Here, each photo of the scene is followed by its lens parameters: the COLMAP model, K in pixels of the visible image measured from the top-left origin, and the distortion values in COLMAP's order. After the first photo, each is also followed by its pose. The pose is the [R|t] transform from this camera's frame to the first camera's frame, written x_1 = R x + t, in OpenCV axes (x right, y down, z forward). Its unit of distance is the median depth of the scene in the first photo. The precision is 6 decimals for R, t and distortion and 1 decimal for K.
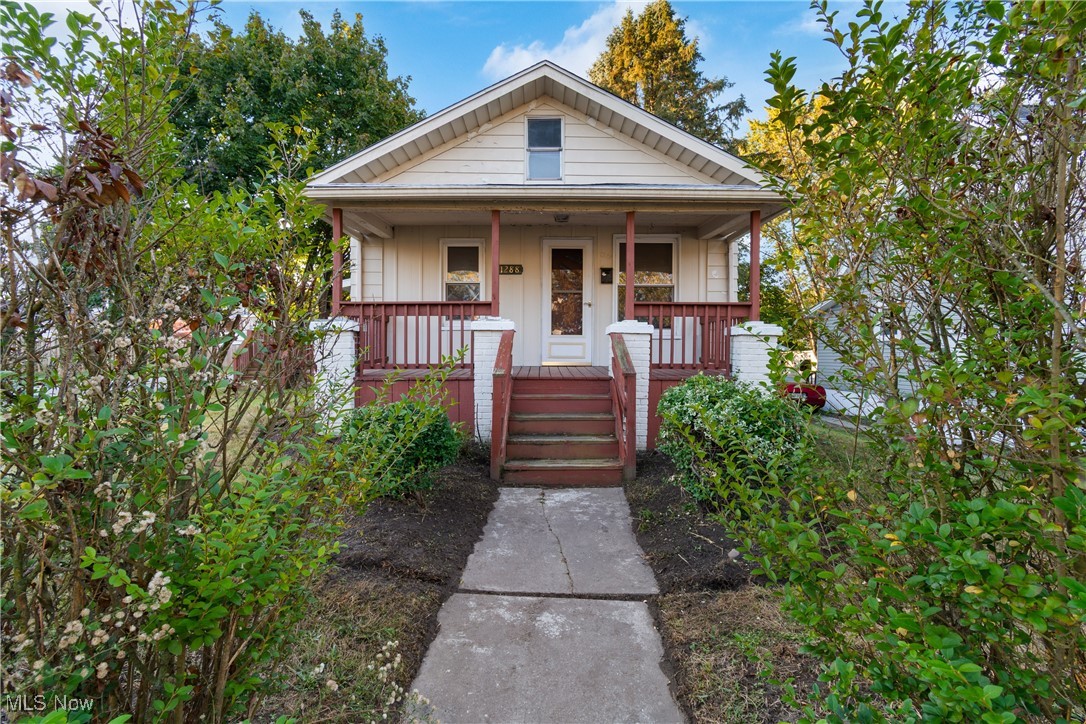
lens RADIAL K [[474.6, 0, 543.0], [0, 474.6, 362.0], [0, 0, 1]] dist [0.001592, -0.000315]
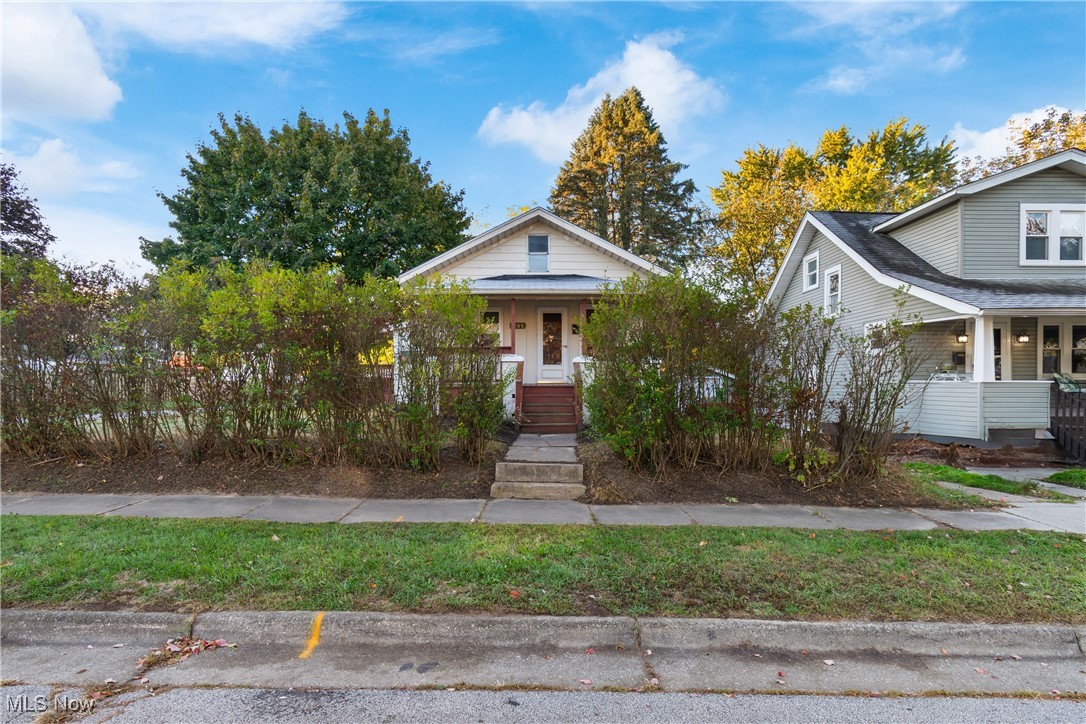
lens RADIAL K [[501.9, 0, 543.0], [0, 501.9, 362.0], [0, 0, 1]] dist [-0.000009, 0.000252]
pose [[0.999867, -0.005429, 0.015348, -0.009187], [0.006521, 0.997378, -0.072073, 0.058758], [-0.014916, 0.072163, 0.997281, -0.730574]]
